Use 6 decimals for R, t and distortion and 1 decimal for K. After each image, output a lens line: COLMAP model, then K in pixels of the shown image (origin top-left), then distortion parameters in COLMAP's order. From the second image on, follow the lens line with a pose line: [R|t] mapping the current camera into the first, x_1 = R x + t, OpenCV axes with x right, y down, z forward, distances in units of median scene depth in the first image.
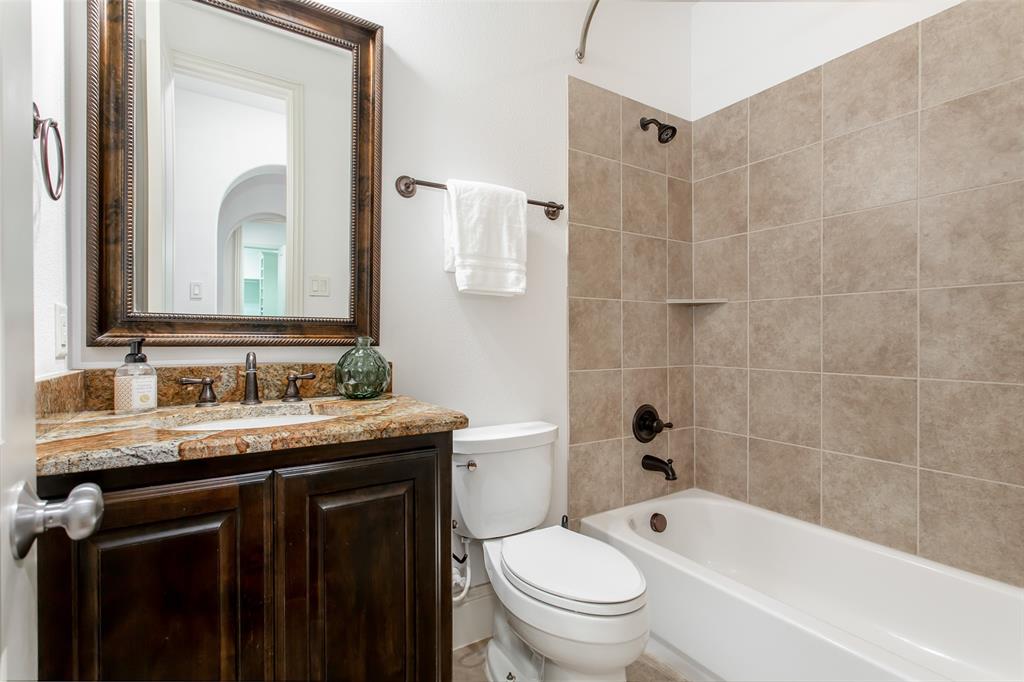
lens RADIAL K [[491.0, 0, 511.4], [0, 491.0, 340.1], [0, 0, 1]] dist [0.001904, 0.000091]
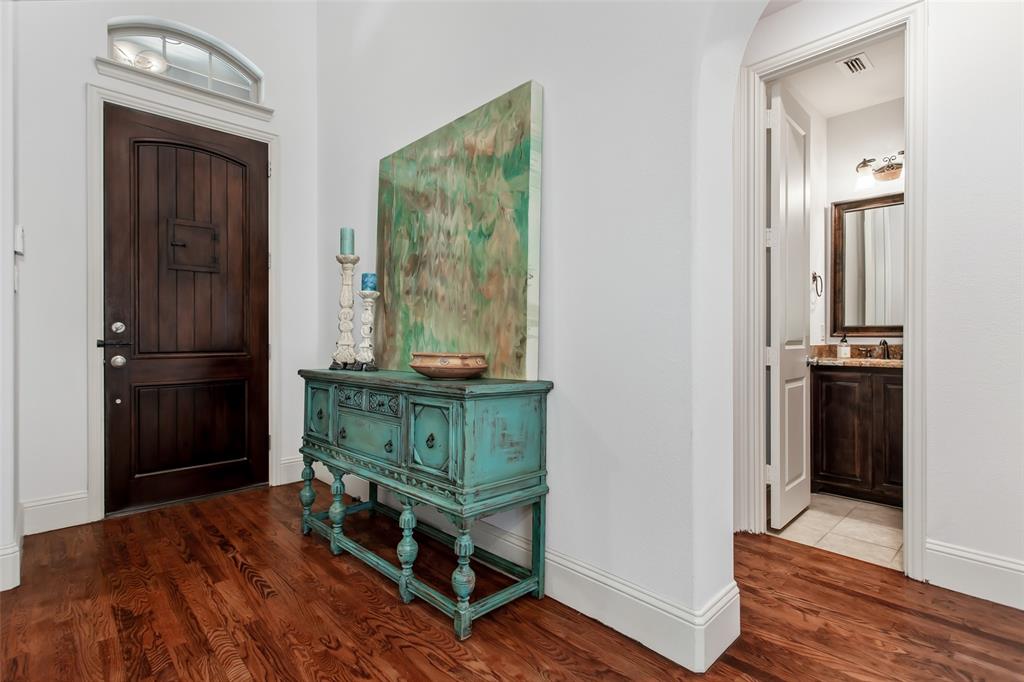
lens RADIAL K [[491.0, 0, 510.3], [0, 491.0, 337.4], [0, 0, 1]] dist [0.001904, 0.000091]
pose [[0.208054, 0.002129, -0.978115, 1.764887], [0.000954, 0.999997, 0.002380, 0.006325], [0.978117, -0.001429, 0.208051, -1.633564]]
